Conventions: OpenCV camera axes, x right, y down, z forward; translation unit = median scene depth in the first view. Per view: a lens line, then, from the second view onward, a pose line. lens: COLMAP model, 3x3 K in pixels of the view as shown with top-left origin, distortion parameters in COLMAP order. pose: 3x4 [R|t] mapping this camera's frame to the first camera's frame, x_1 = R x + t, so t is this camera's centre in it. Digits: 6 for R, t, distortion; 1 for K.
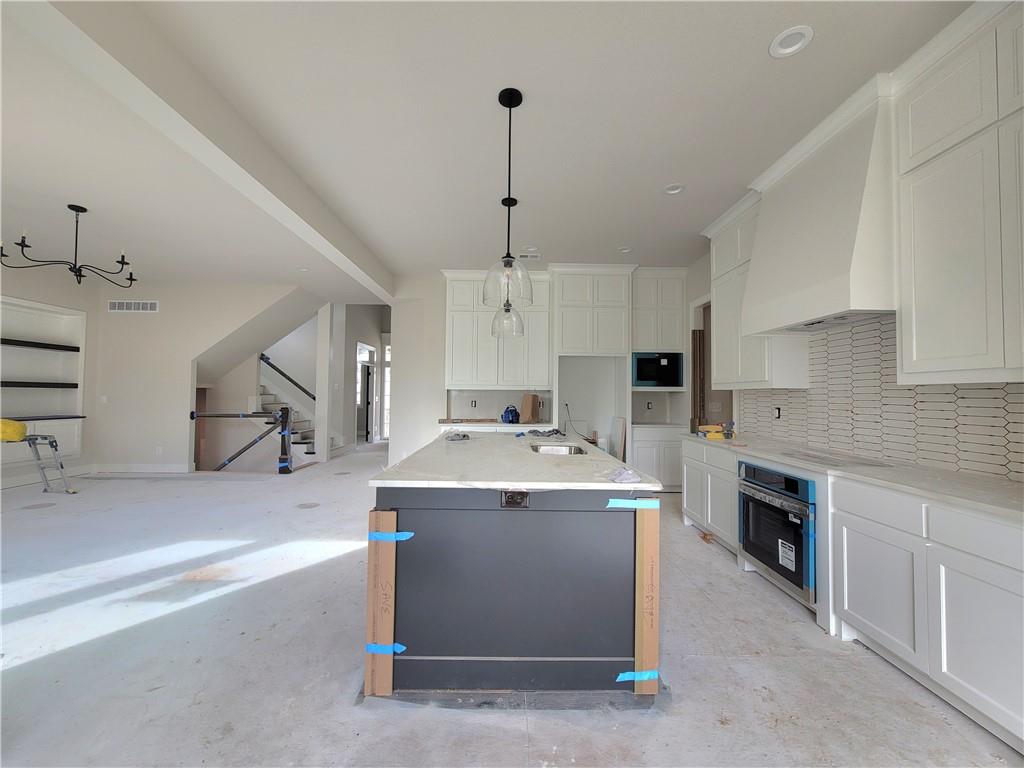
lens RADIAL K [[416.0, 0, 510.5], [0, 416.0, 387.4], [0, 0, 1]] dist [-0.006806, -0.000019]
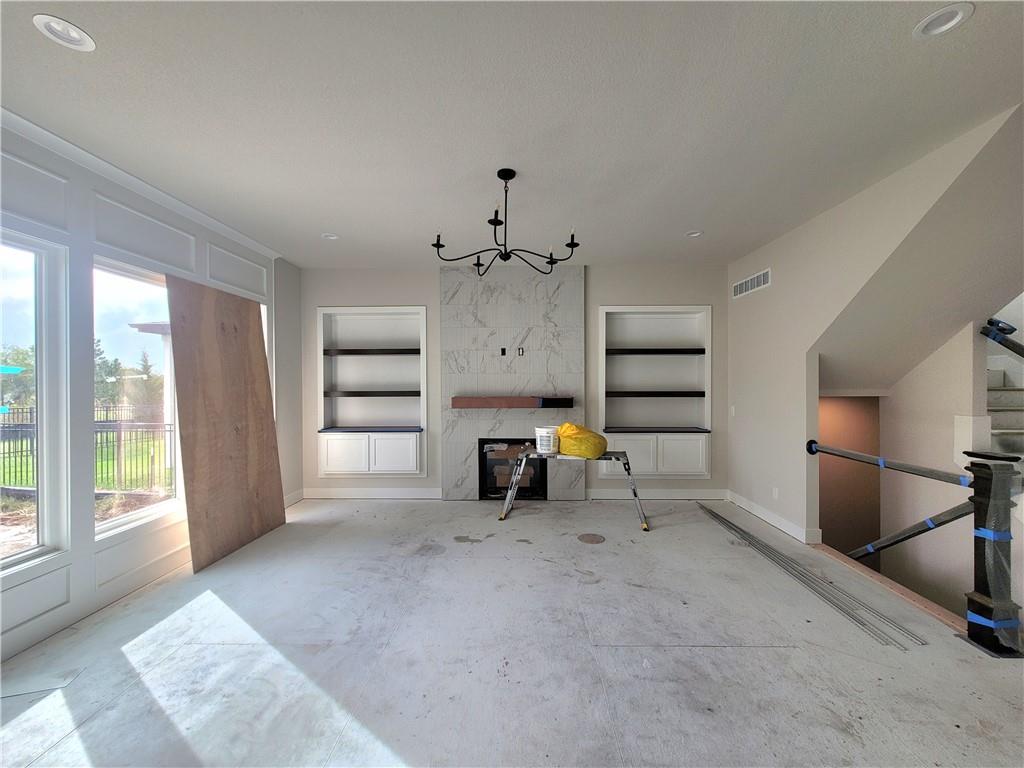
lens RADIAL K [[416.0, 0, 511.8], [0, 416.0, 383.8], [0, 0, 1]] dist [-0.006806, -0.000019]
pose [[-0.019357, -0.006842, -0.999789, -0.177936], [0.025686, 0.999643, -0.007338, -0.028003], [0.999483, -0.025823, -0.019174, 0.601135]]
